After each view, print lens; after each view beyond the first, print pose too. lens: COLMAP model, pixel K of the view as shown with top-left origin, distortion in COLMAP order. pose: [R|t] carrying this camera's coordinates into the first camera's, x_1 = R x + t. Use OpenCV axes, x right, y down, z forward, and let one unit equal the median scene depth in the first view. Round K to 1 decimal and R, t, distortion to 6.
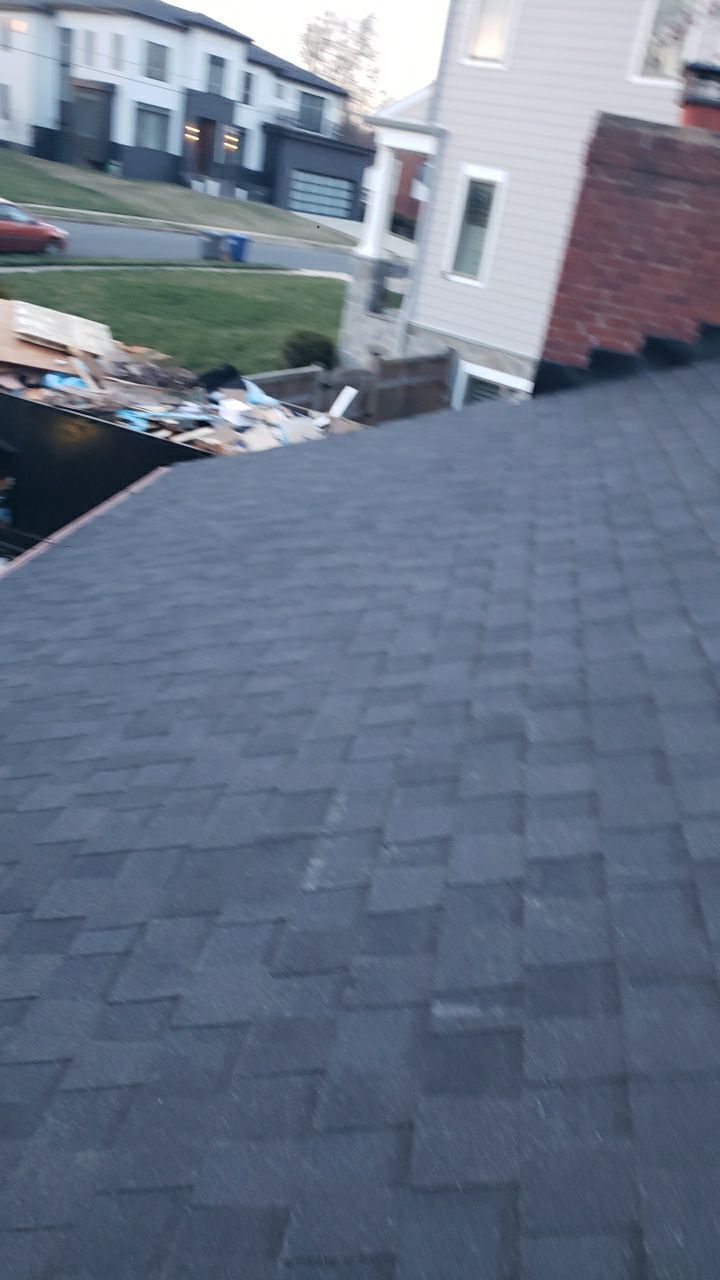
lens RADIAL K [[967.0, 0, 360.0], [0, 967.0, 640.0], [0, 0, 1]] dist [0.004802, 0.000091]
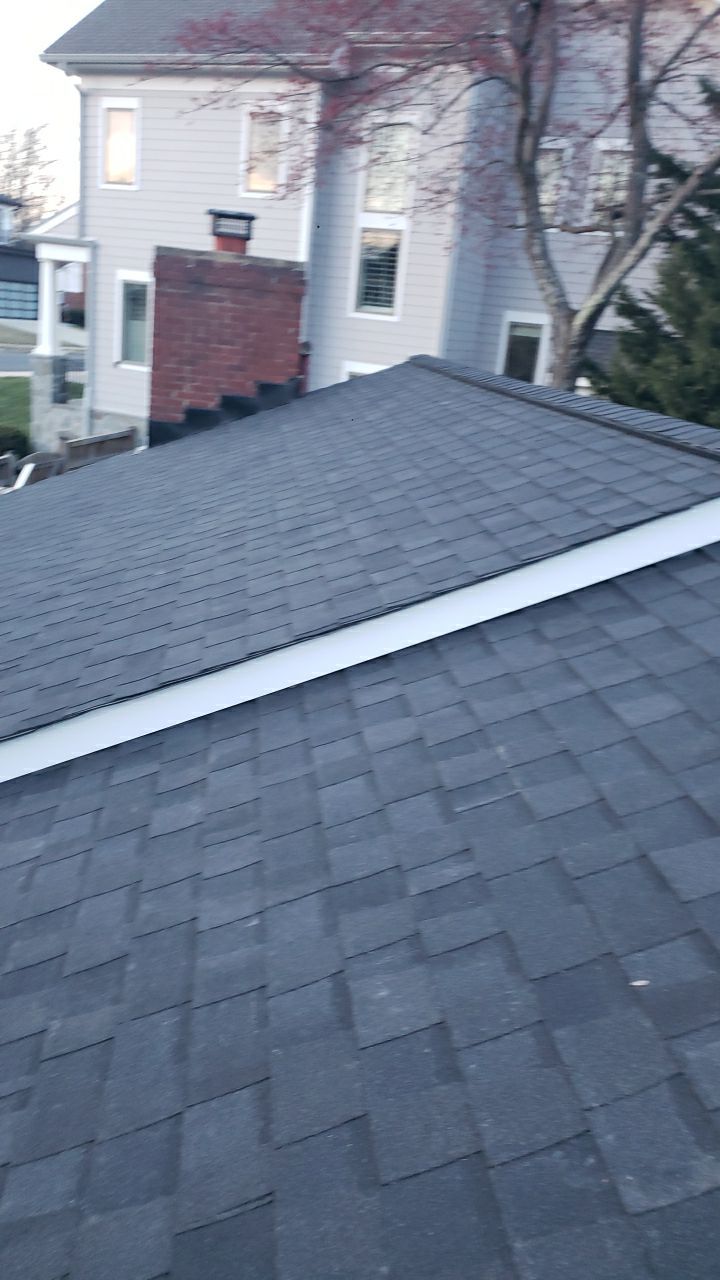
lens RADIAL K [[998.8, 0, 359.1], [0, 998.8, 665.7], [0, 0, 1]] dist [0.003952, -0.044379]
pose [[0.961978, -0.153618, 0.225829, 0.101154], [0.167459, 0.984925, -0.043351, 0.158569], [-0.215766, 0.079520, 0.973202, -0.395859]]
